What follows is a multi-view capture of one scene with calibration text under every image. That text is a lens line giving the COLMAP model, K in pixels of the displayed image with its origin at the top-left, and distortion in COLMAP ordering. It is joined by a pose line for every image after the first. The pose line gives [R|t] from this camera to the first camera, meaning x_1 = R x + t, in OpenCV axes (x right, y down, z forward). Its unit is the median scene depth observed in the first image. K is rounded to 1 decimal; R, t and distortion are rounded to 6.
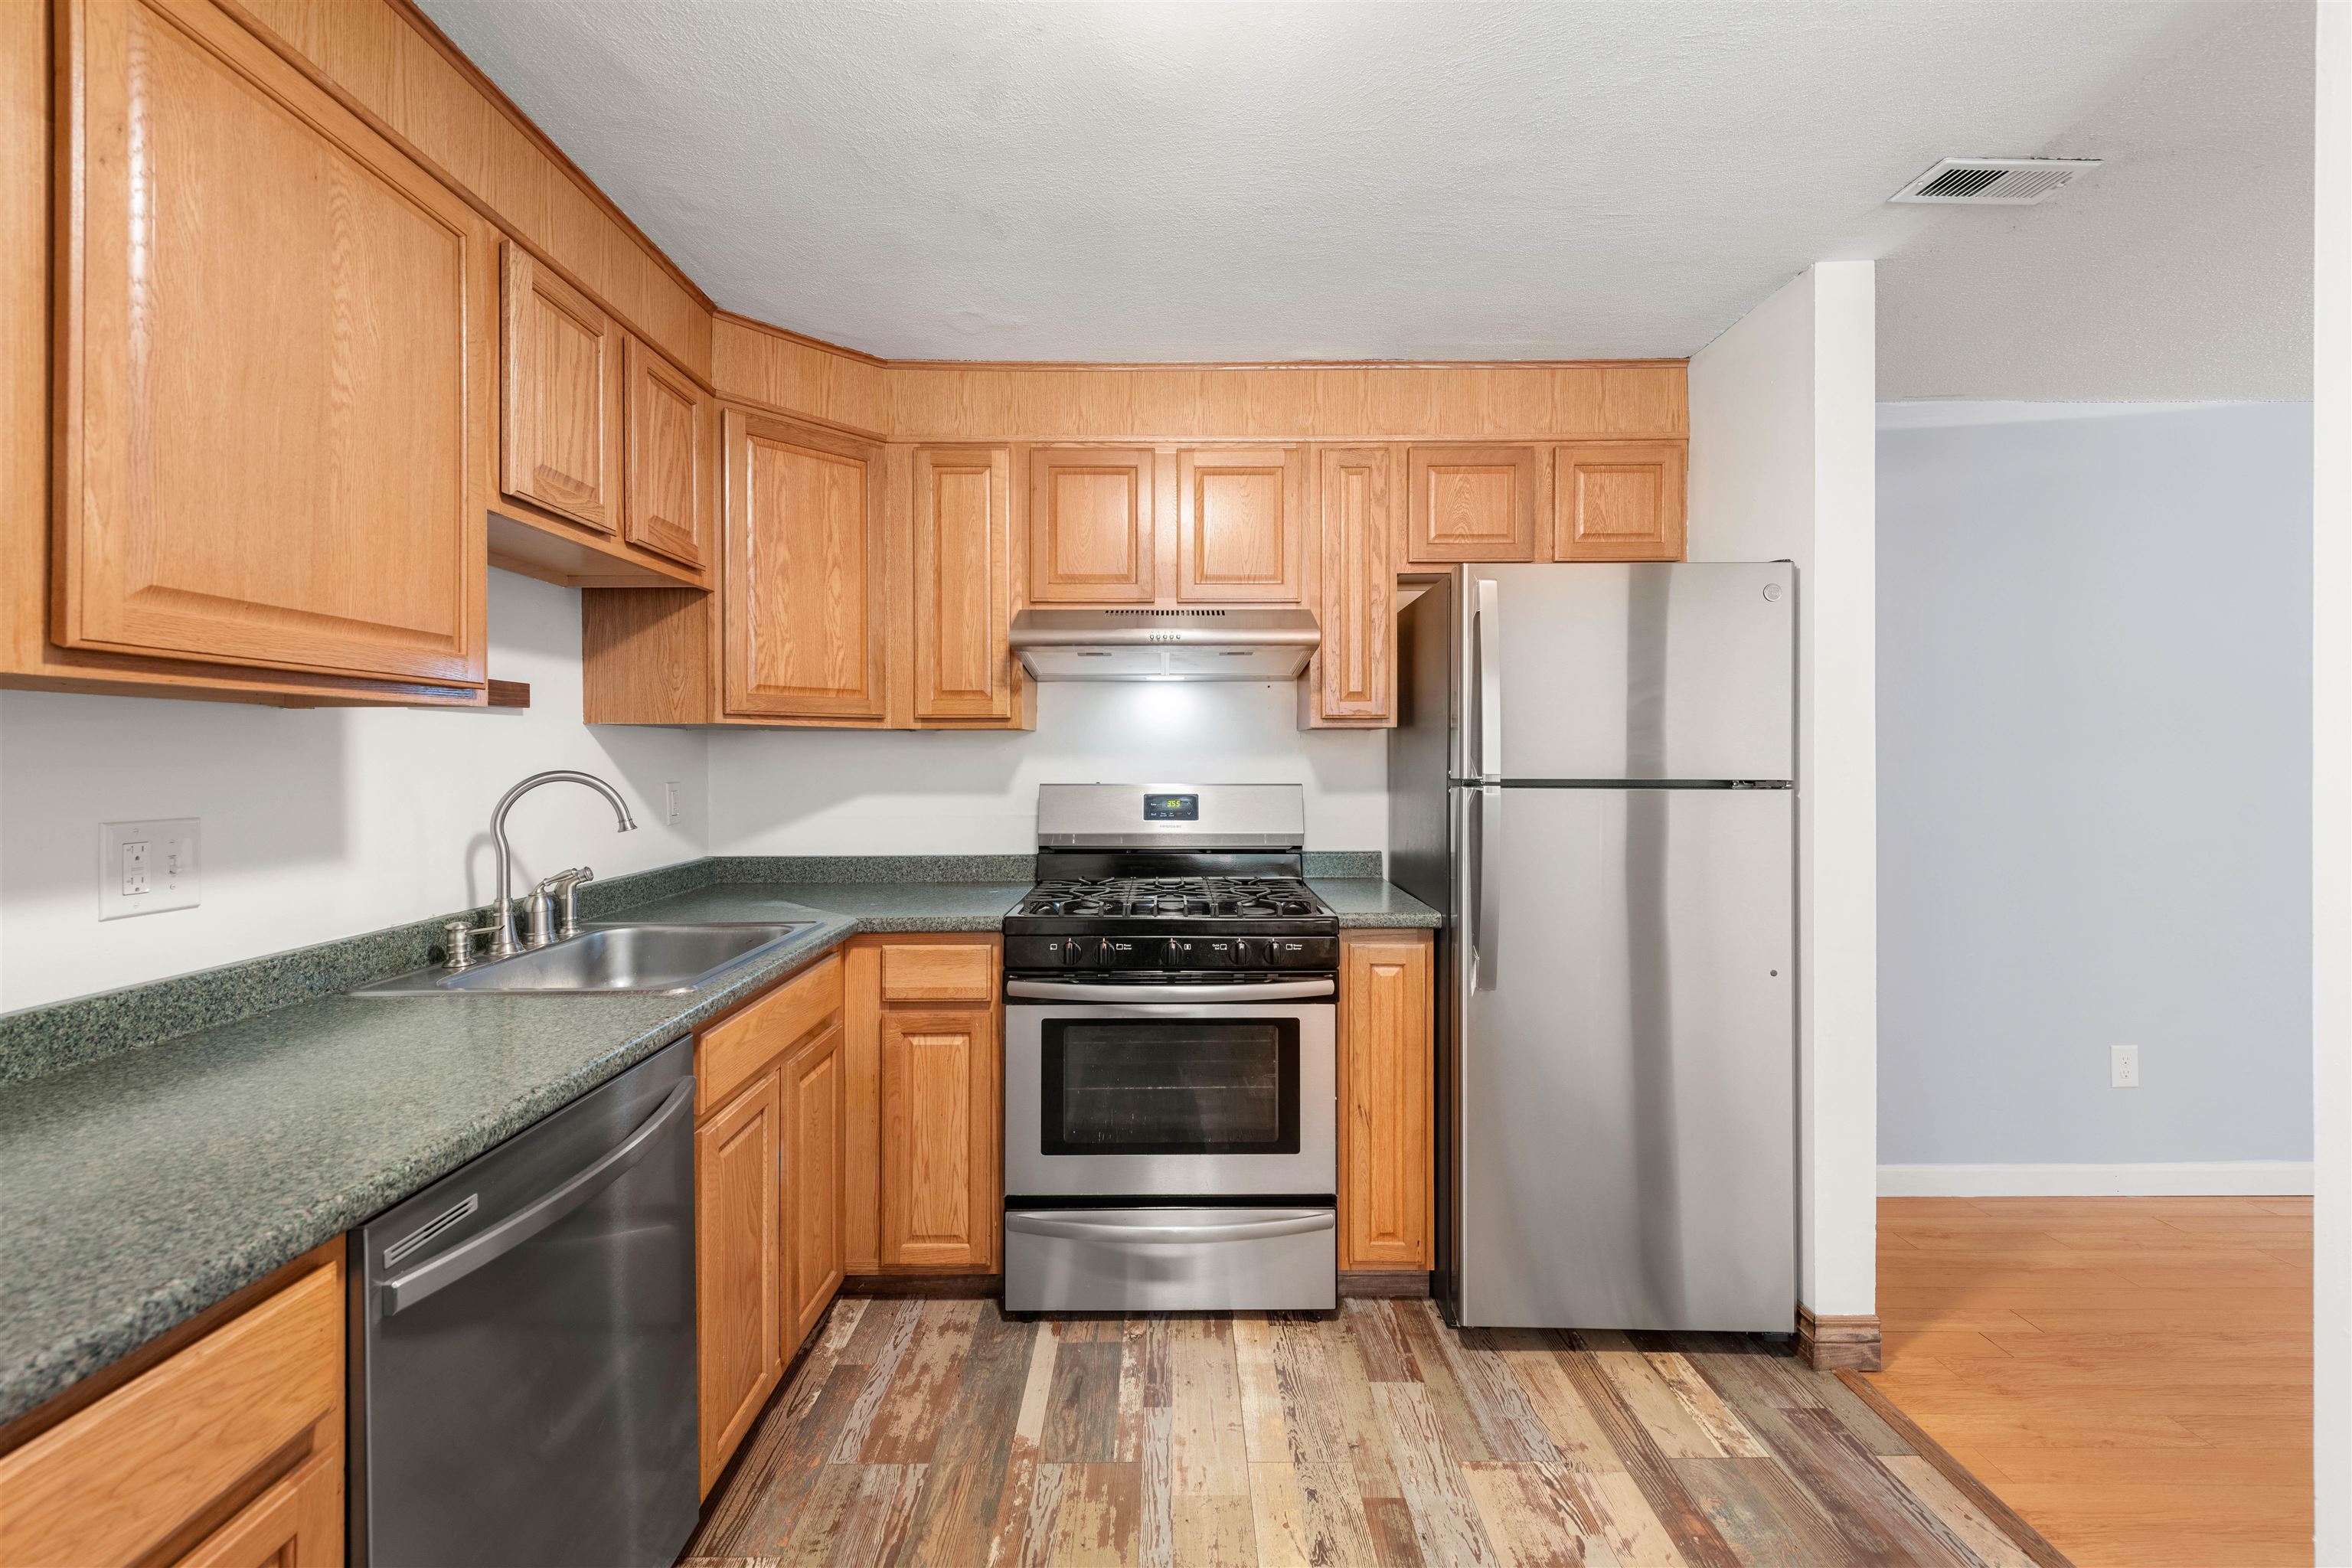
lens RADIAL K [[957.8, 0, 1169.3], [0, 957.8, 754.9], [0, 0, 1]] dist [0.015663, -0.005994]
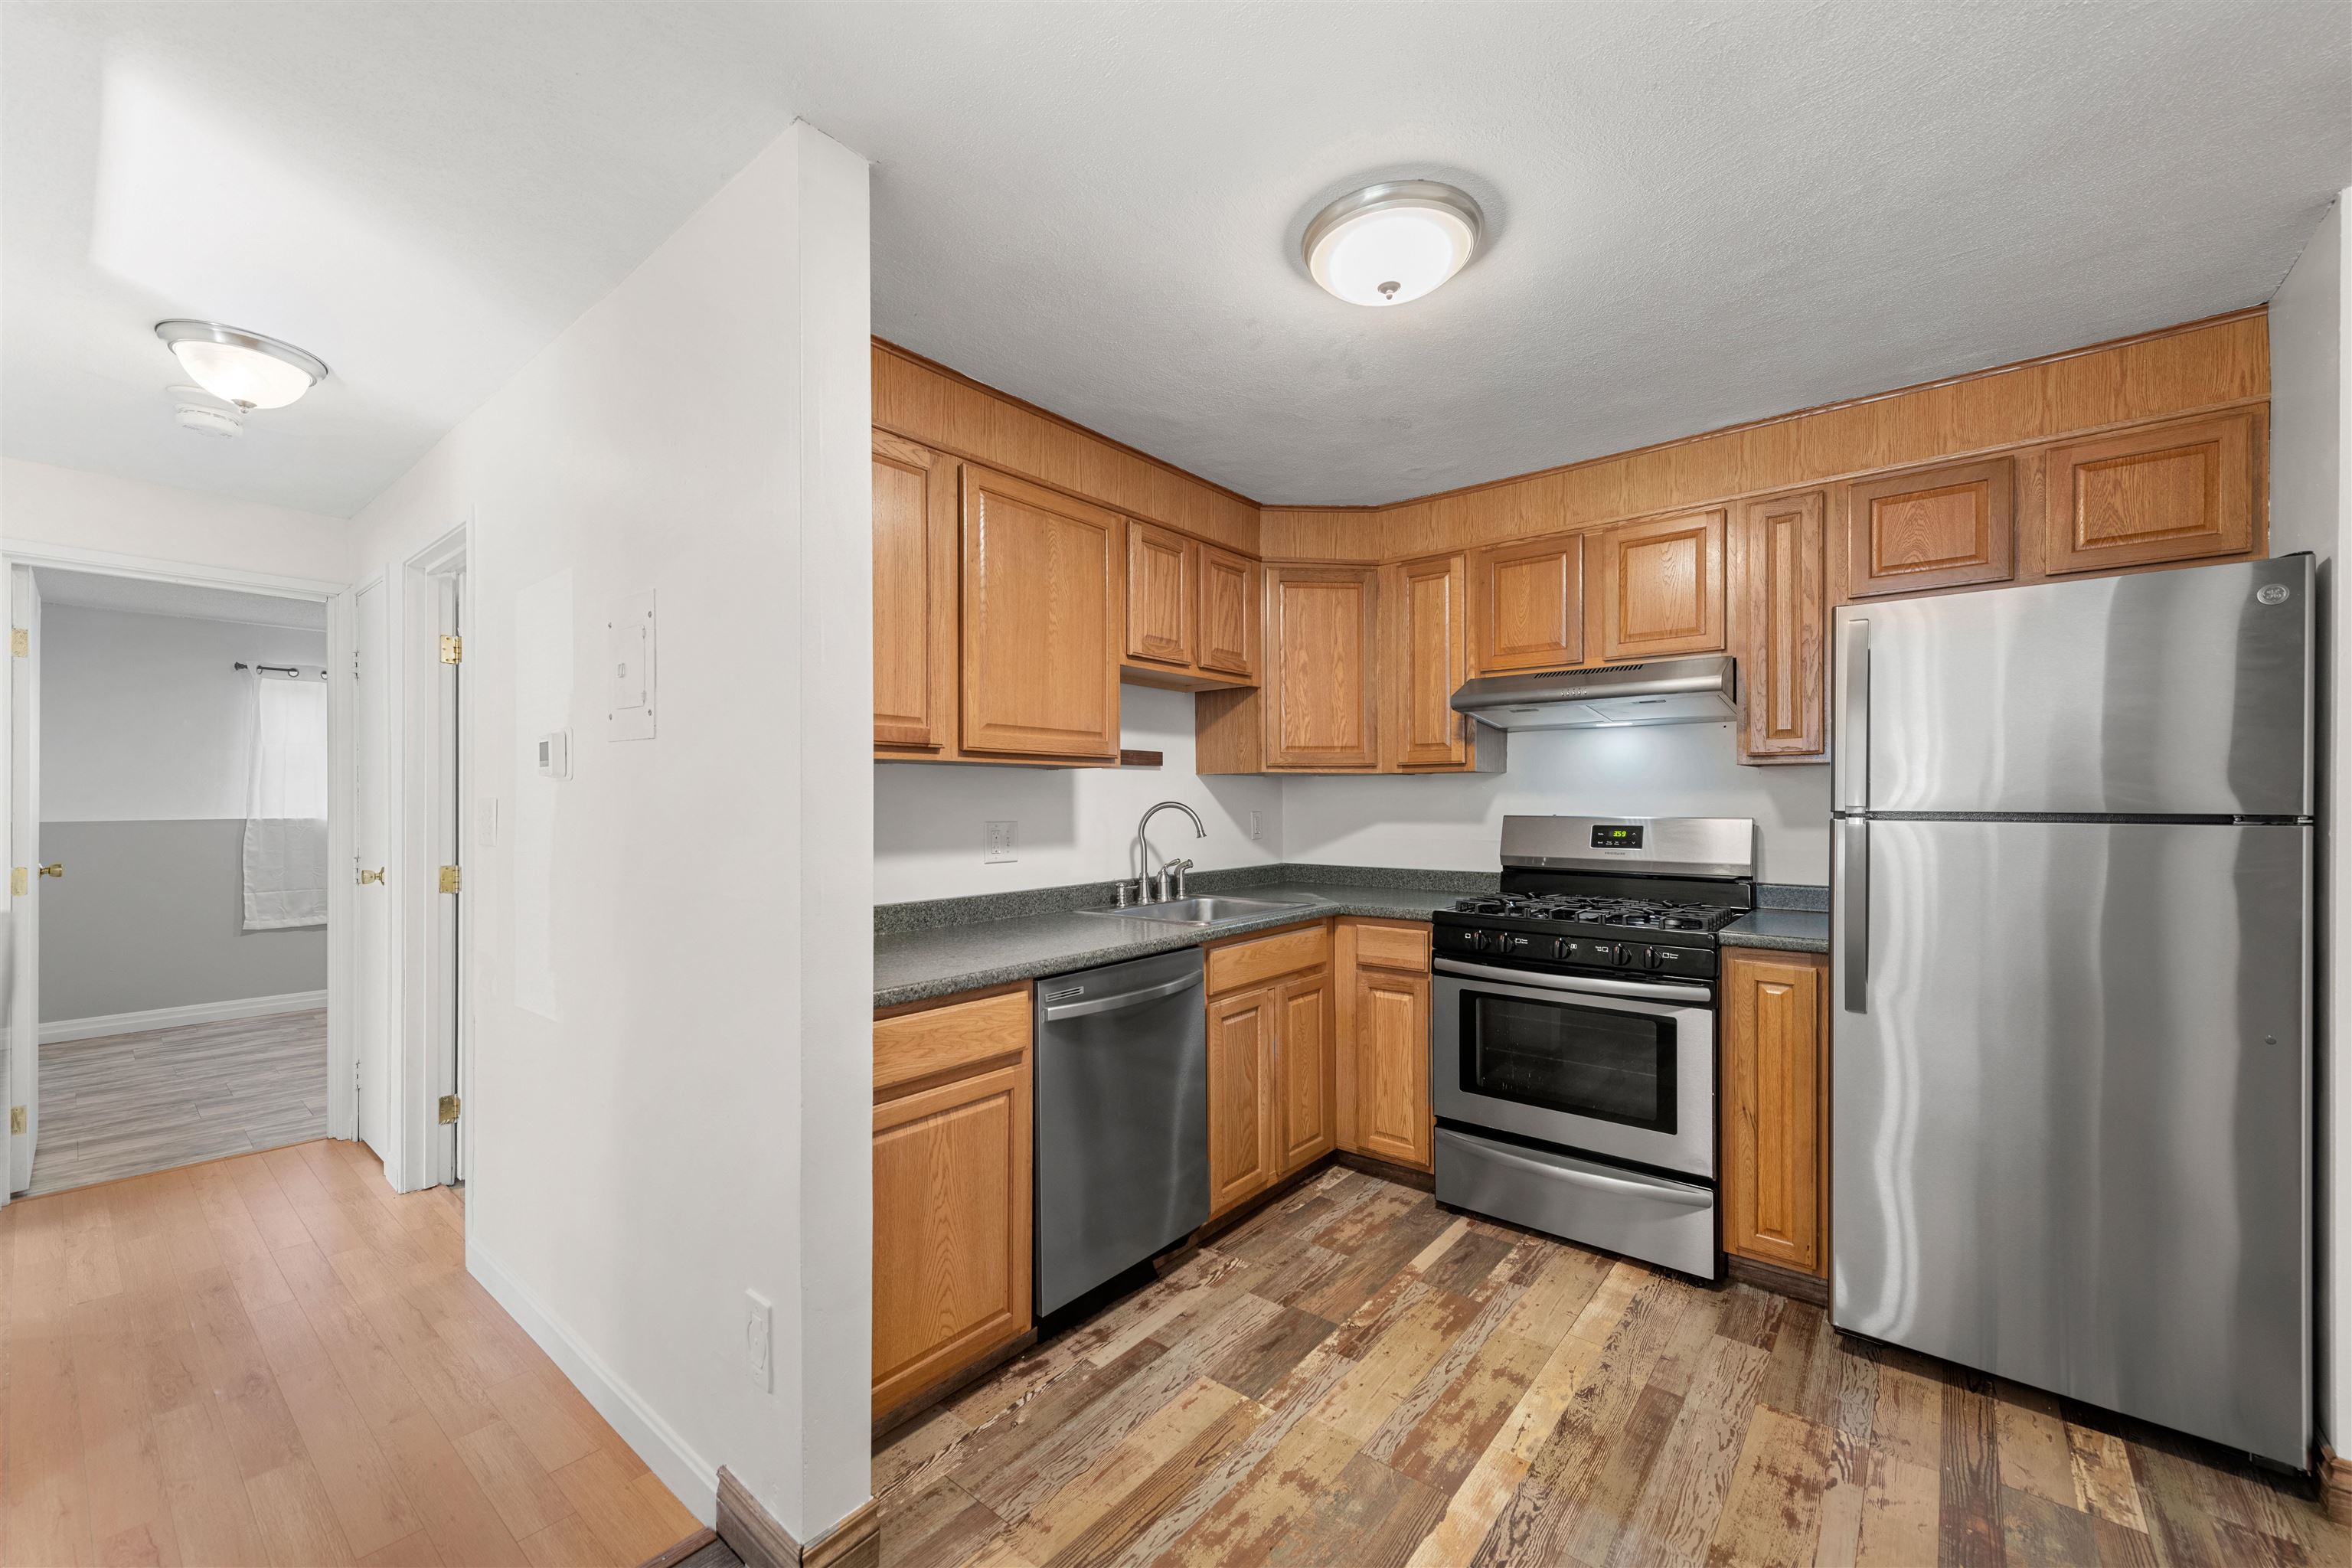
lens RADIAL K [[921.7, 0, 1182.8], [0, 921.7, 801.9], [0, 0, 1]] dist [0.017937, -0.006169]
pose [[0.772566, 0.000617, -0.634934, 0.408081], [0.002568, 0.999988, 0.004096, 0.009003], [0.634929, -0.004795, 0.772556, -0.250728]]
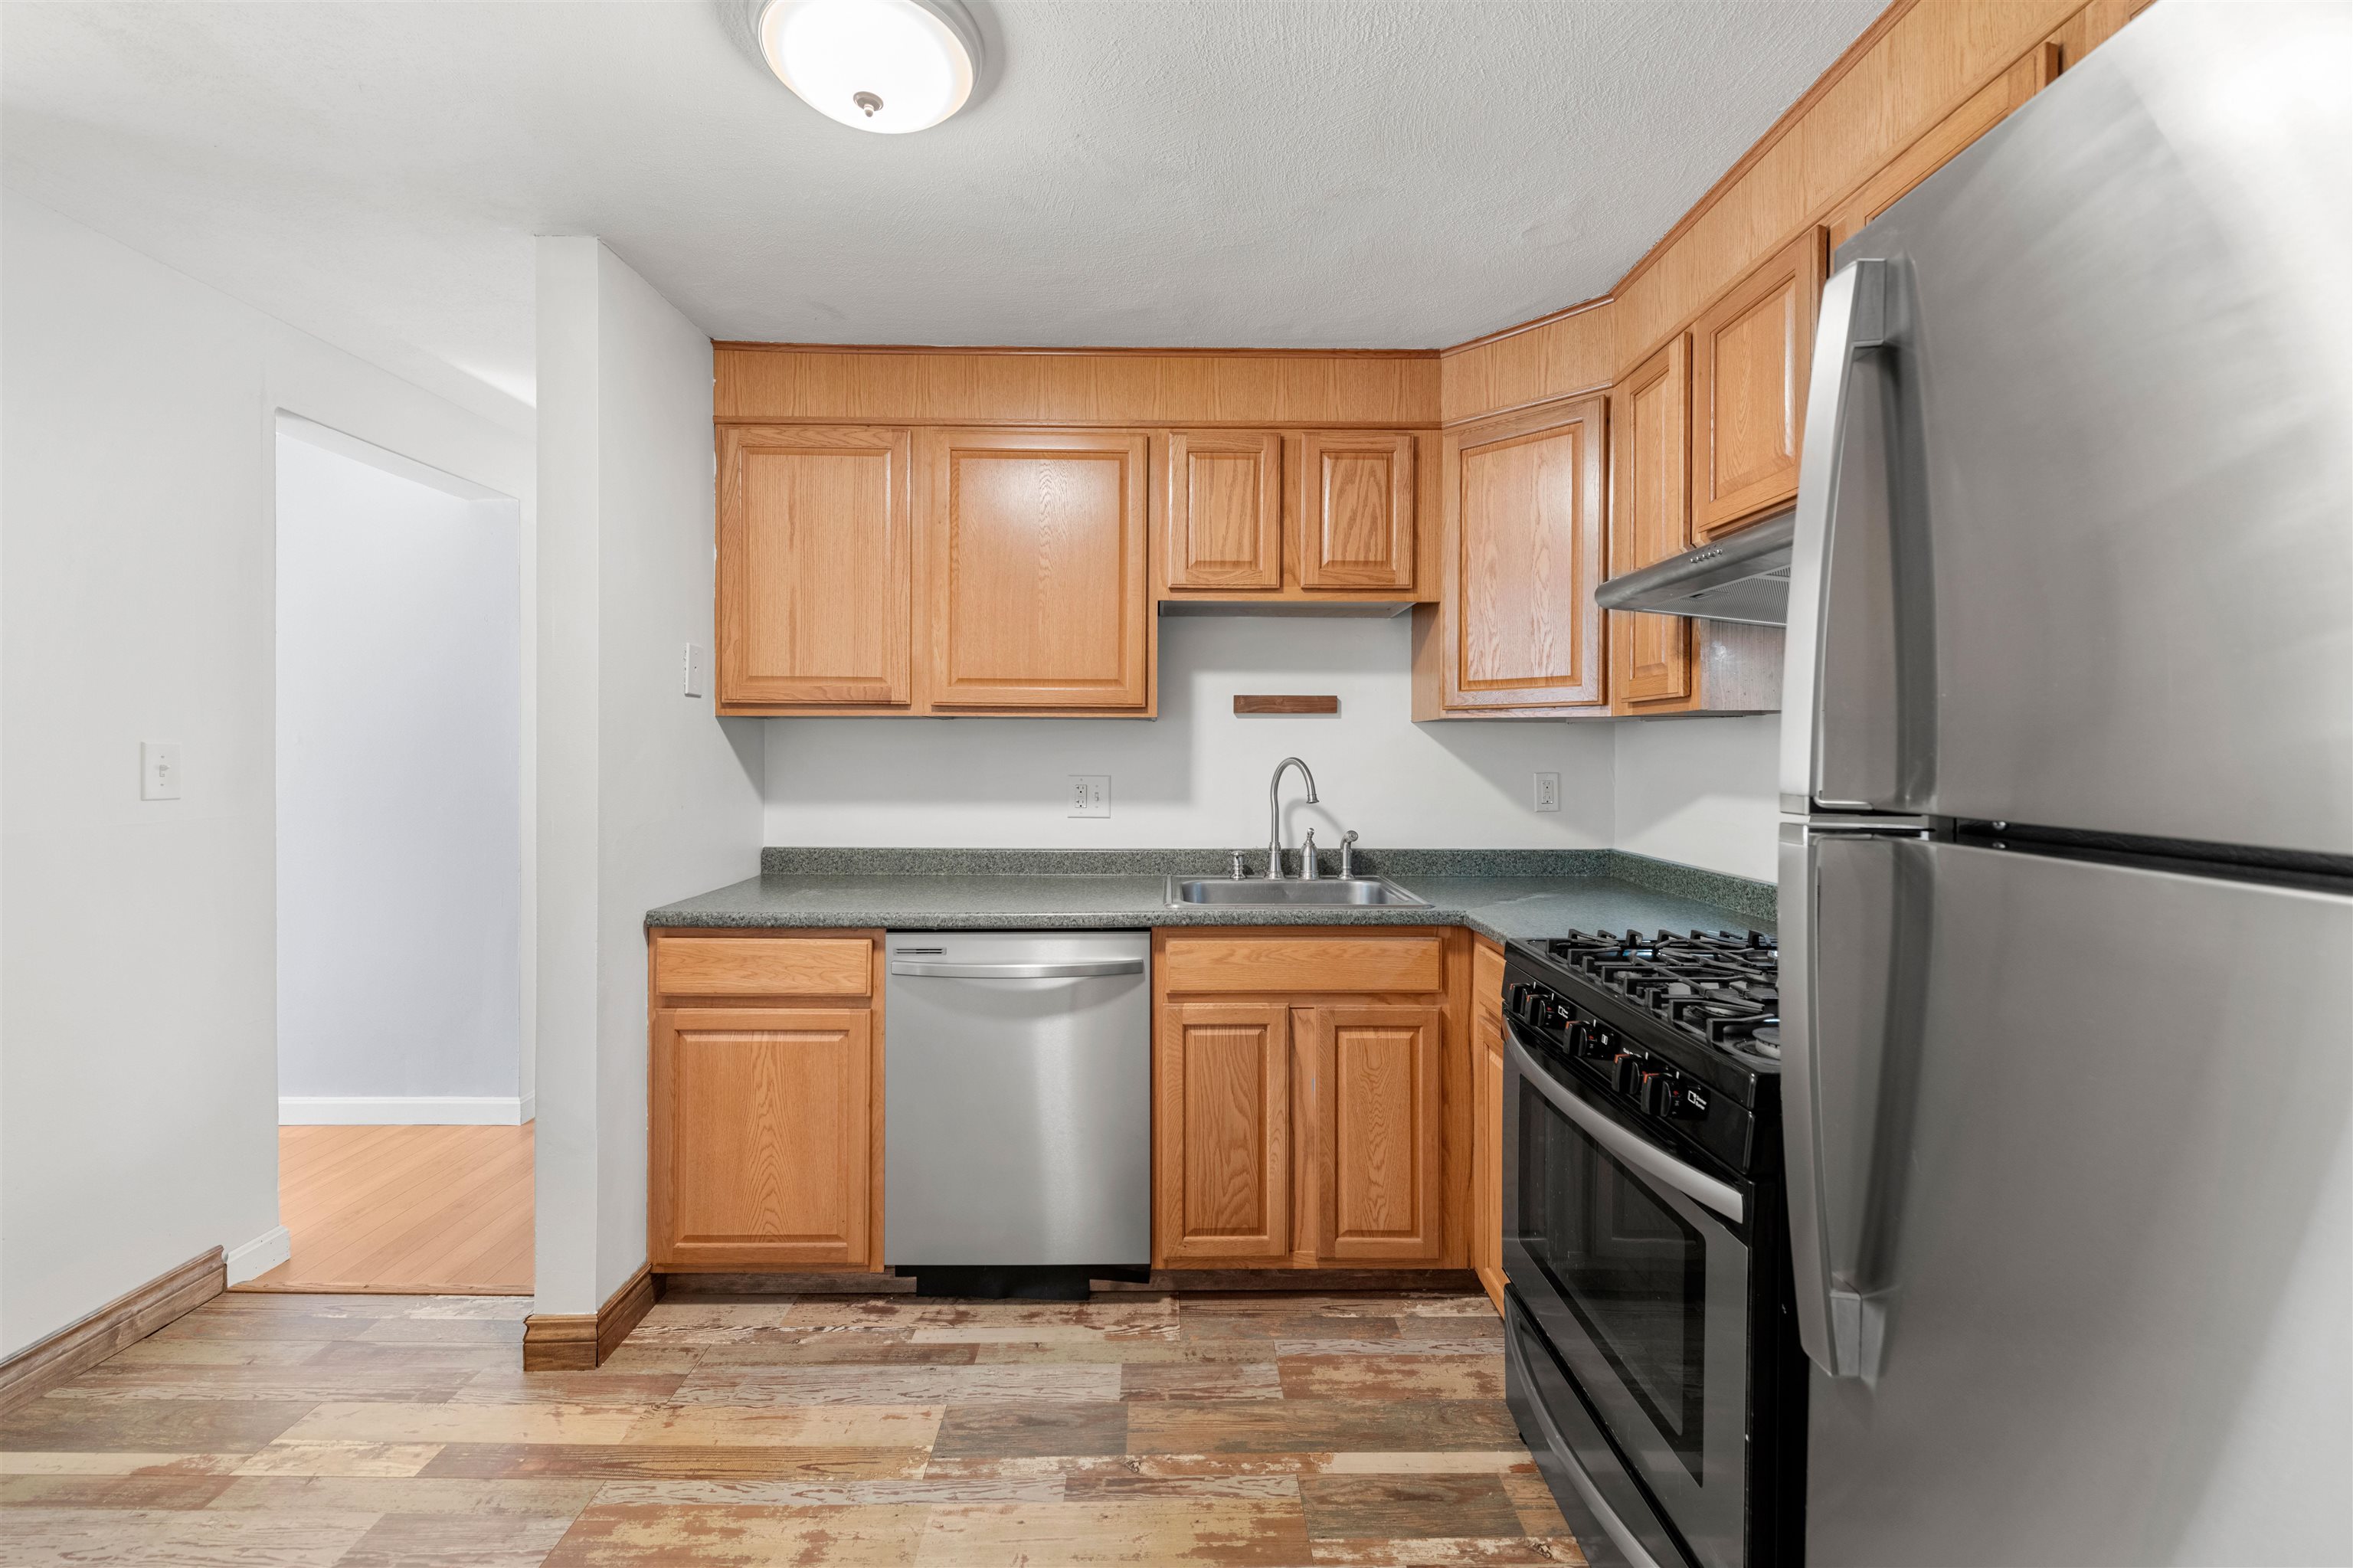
lens RADIAL K [[949.1, 0, 1177.5], [0, 949.1, 755.7], [0, 0, 1]] dist [0.016381, -0.009925]
pose [[0.011100, 0.006484, -0.999917, 0.701280], [-0.004267, 0.999970, 0.006437, 0.005187], [0.999929, 0.004195, 0.011128, 0.743371]]
